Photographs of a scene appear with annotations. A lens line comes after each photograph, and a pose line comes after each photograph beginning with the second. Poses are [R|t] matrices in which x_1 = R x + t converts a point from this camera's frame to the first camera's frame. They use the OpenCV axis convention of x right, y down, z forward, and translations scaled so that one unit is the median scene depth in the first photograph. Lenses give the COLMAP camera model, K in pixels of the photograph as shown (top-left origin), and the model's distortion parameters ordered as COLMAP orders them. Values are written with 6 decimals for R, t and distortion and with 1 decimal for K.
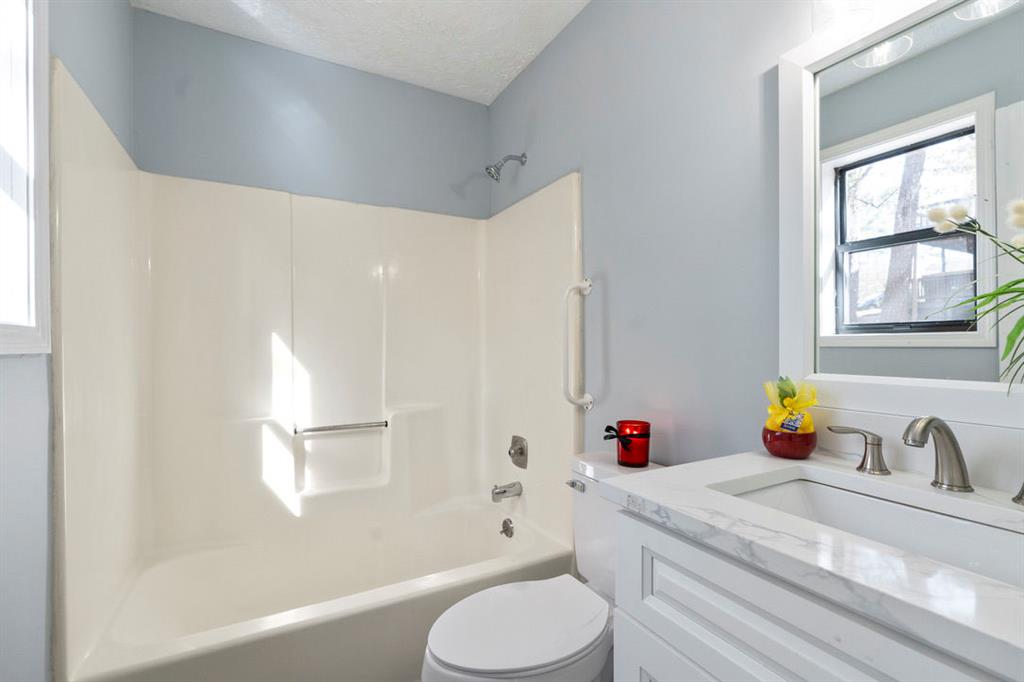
lens RADIAL K [[467.4, 0, 506.8], [0, 467.4, 343.8], [0, 0, 1]] dist [0.003058, -0.000991]
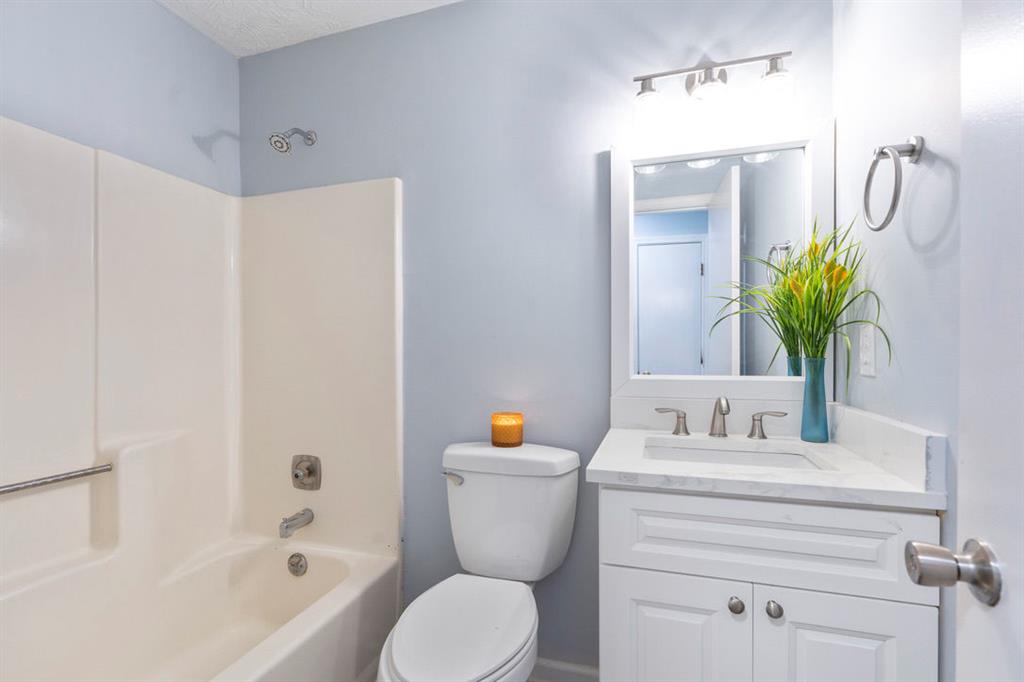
lens RADIAL K [[467.4, 0, 507.1], [0, 467.4, 344.2], [0, 0, 1]] dist [0.003058, -0.000991]
pose [[0.713854, 0.004107, 0.700282, -0.327453], [-0.007879, 0.999967, 0.002167, -0.014217], [-0.700250, -0.007065, 0.713863, 0.121772]]
